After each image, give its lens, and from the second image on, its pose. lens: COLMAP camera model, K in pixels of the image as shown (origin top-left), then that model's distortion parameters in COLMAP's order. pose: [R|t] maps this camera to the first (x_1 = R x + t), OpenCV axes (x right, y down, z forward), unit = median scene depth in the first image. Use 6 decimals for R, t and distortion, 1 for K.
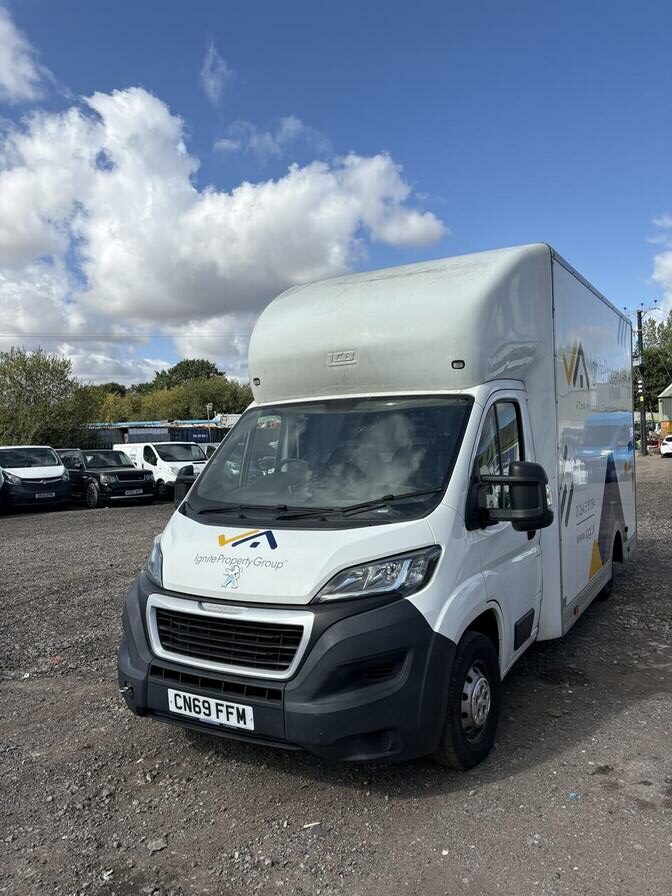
lens RADIAL K [[659.1, 0, 339.3], [0, 659.1, 450.2], [0, 0, 1]] dist [0.055669, -0.075070]
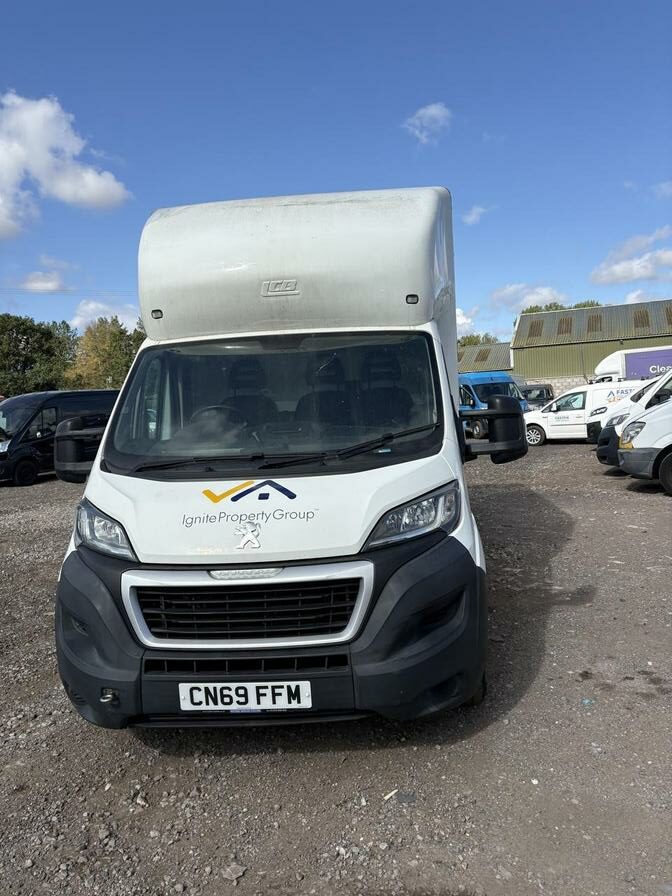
lens RADIAL K [[659.1, 0, 339.3], [0, 659.1, 450.2], [0, 0, 1]] dist [0.055669, -0.075070]
pose [[0.898717, -0.048675, 0.435820, -0.426258], [0.031026, 0.998388, 0.047528, 0.050241], [-0.437431, -0.029192, 0.898778, 0.216791]]
